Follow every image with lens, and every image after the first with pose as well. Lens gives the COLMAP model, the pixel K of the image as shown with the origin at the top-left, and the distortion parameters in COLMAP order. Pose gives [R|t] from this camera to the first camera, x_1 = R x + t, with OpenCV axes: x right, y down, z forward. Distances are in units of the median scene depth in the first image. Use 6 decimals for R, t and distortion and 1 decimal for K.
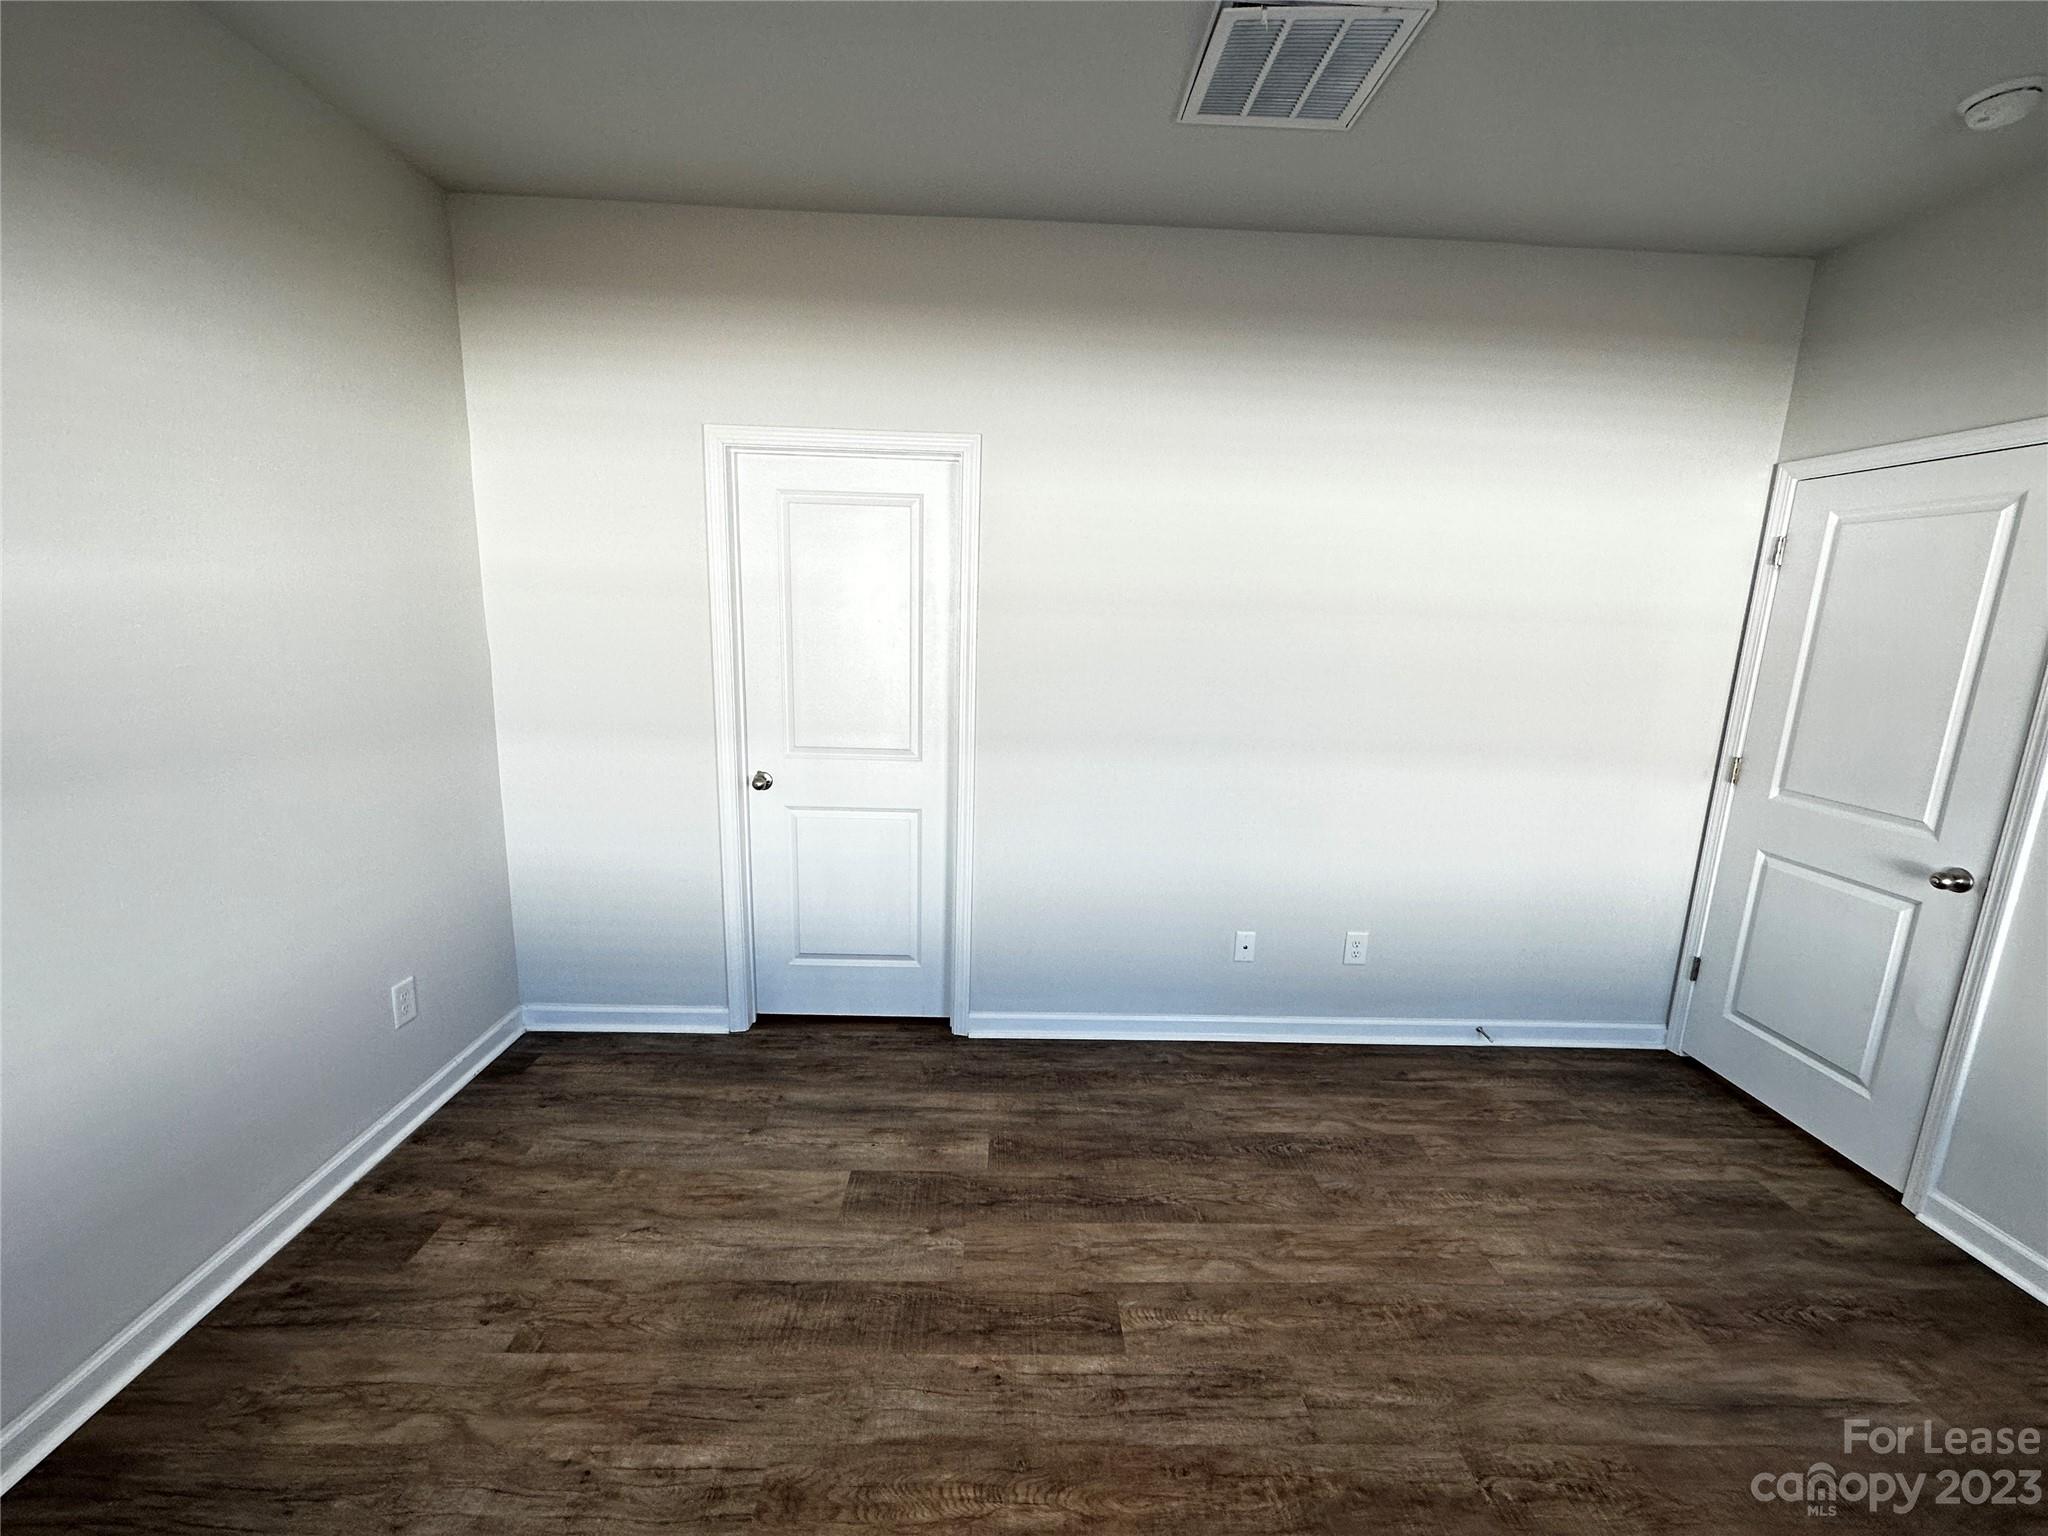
lens RADIAL K [[815.7, 0, 1015.9], [0, 815.7, 765.5], [0, 0, 1]] dist [-0.003160, 0.000730]
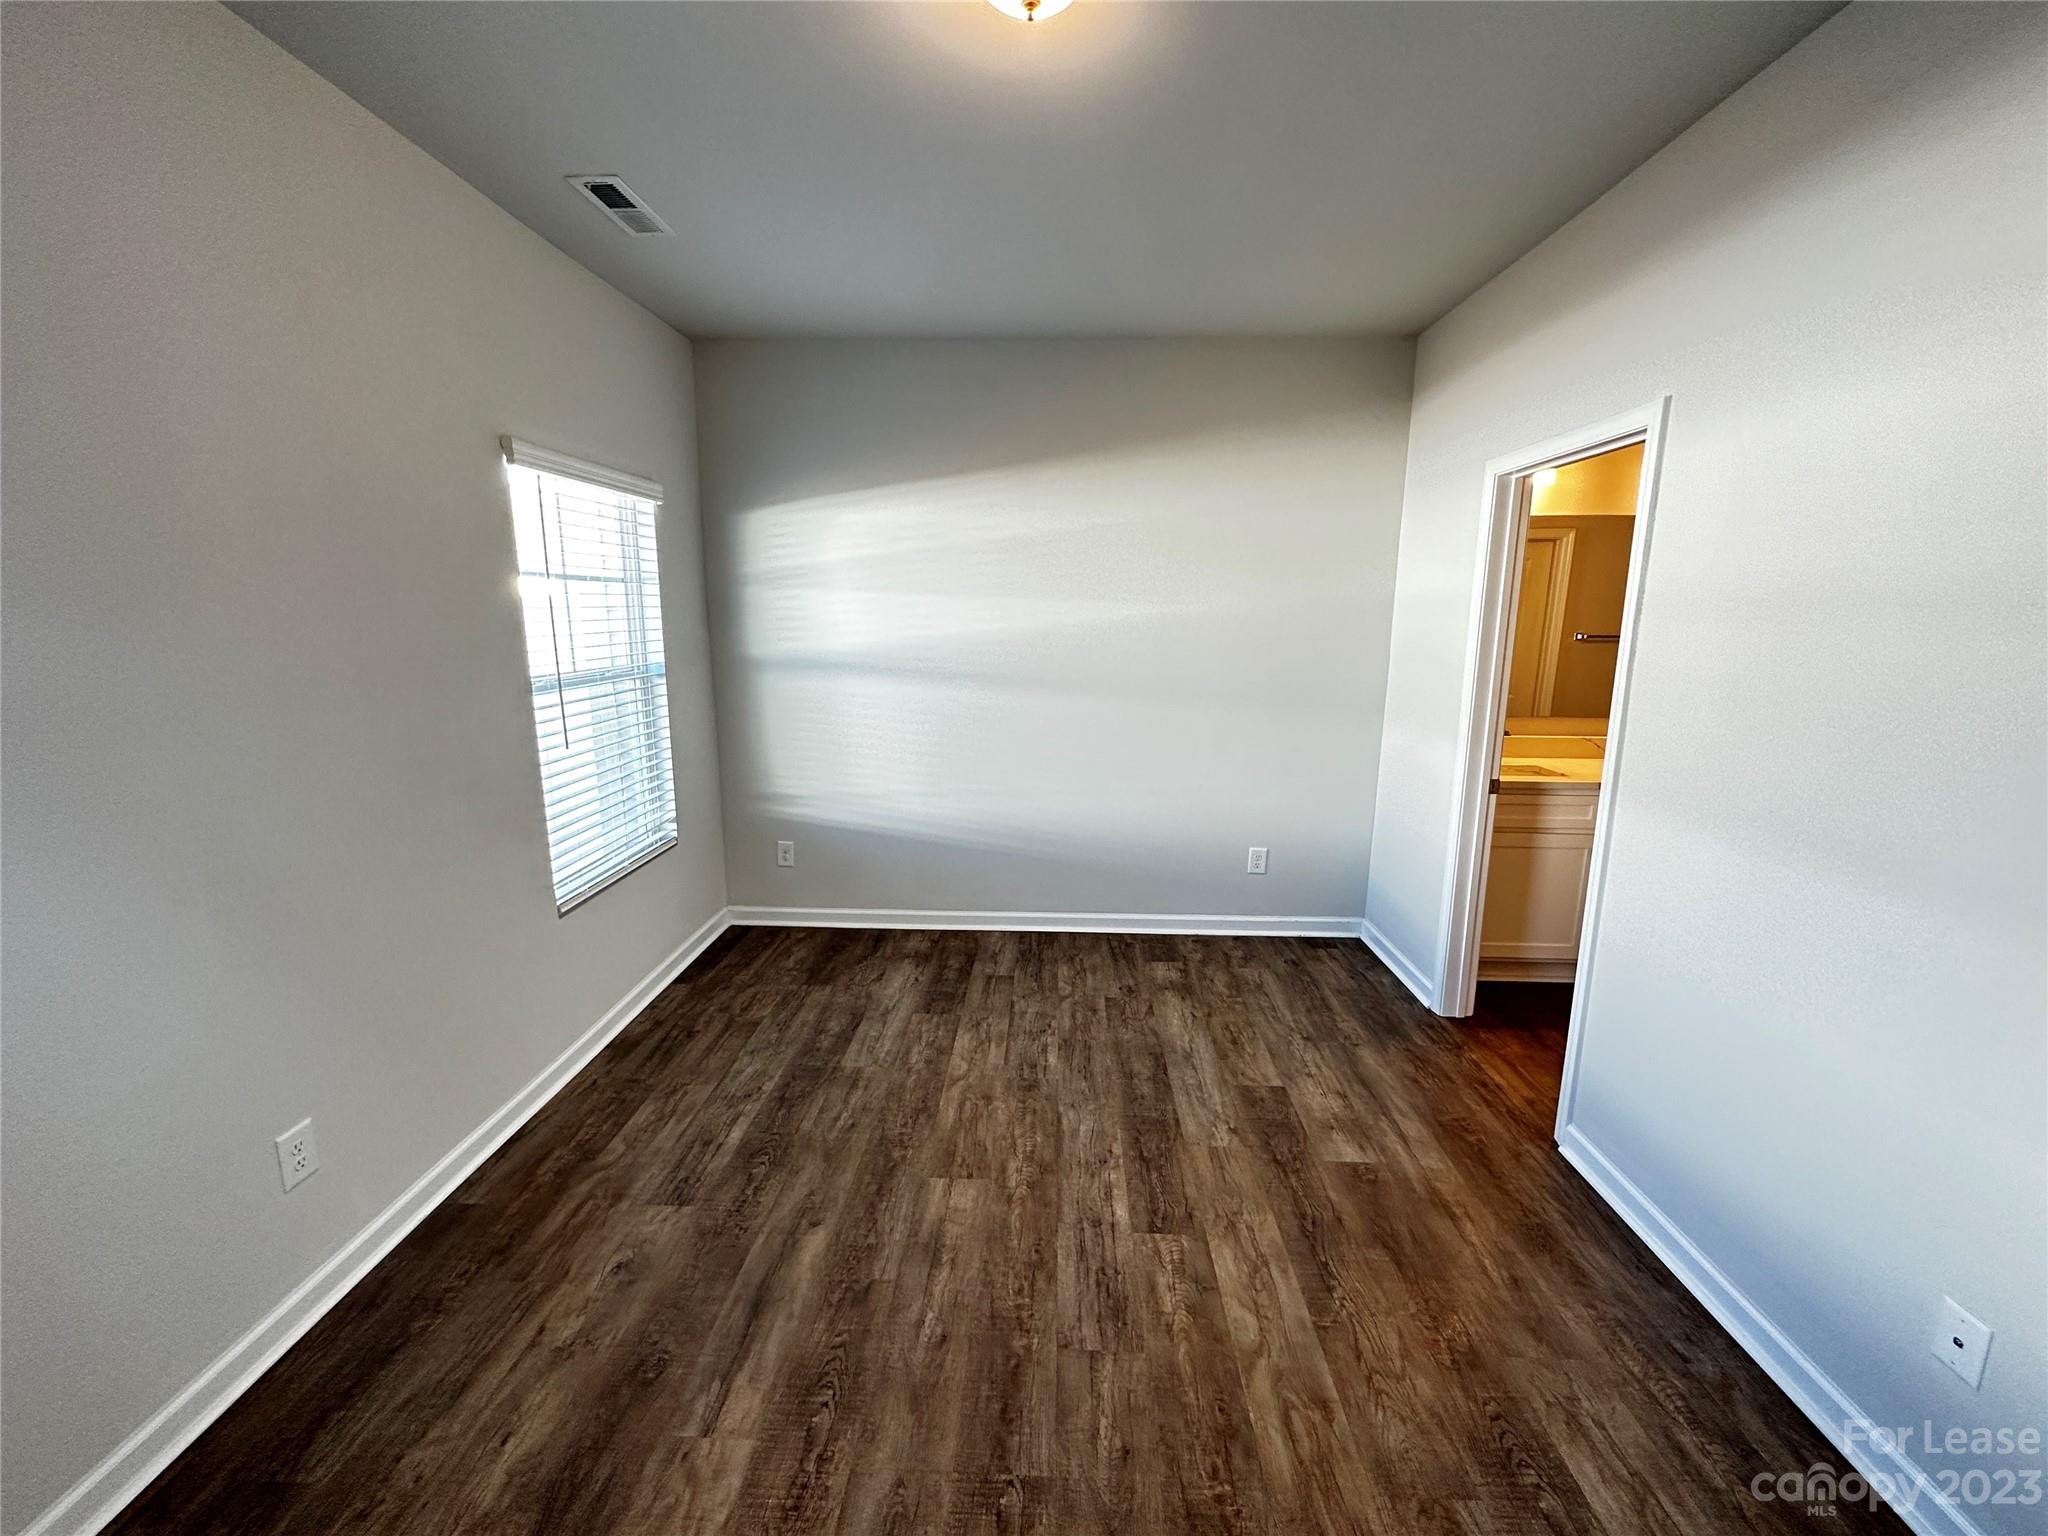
lens RADIAL K [[815.7, 0, 1035.2], [0, 815.7, 762.9], [0, 0, 1]] dist [-0.003160, 0.000730]
pose [[-0.055584, 0.149166, -0.987249, 1.031441], [-0.196450, 0.967816, 0.157290, -0.090777], [0.978937, 0.202688, -0.024491, 0.630463]]
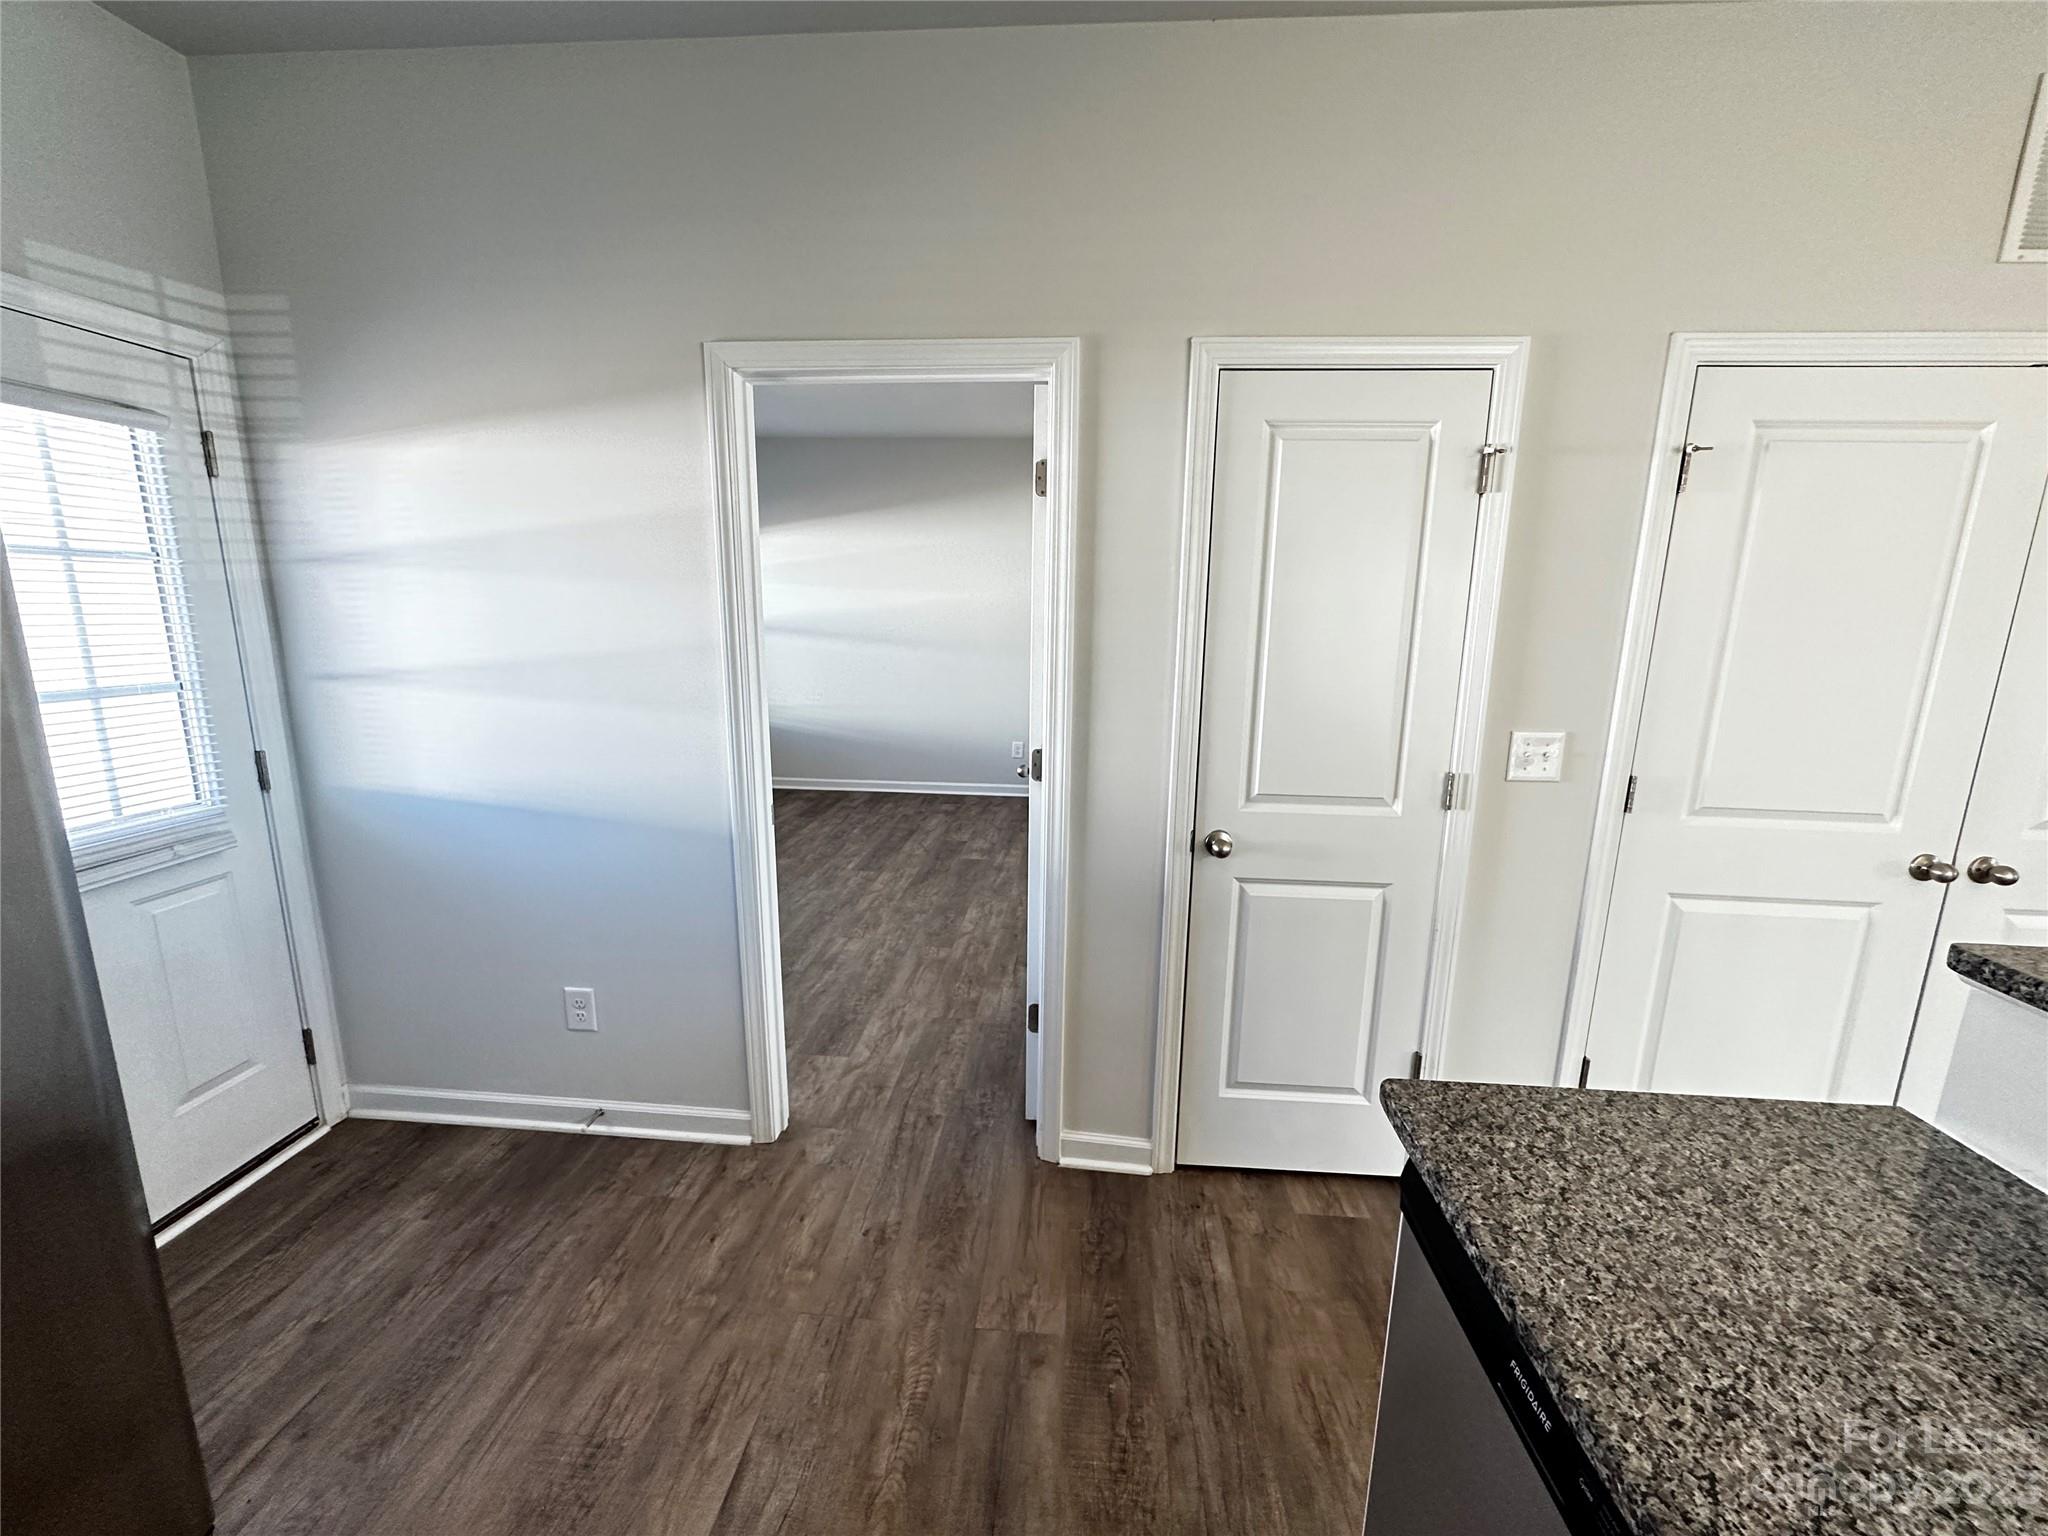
lens RADIAL K [[815.7, 0, 1022.3], [0, 815.7, 761.2], [0, 0, 1]] dist [-0.003160, 0.000730]
pose [[-0.111516, 0.148925, -0.982540, 2.240887], [-0.202964, 0.964453, 0.169220, -0.162691], [0.972815, 0.218291, -0.077326, 1.413717]]
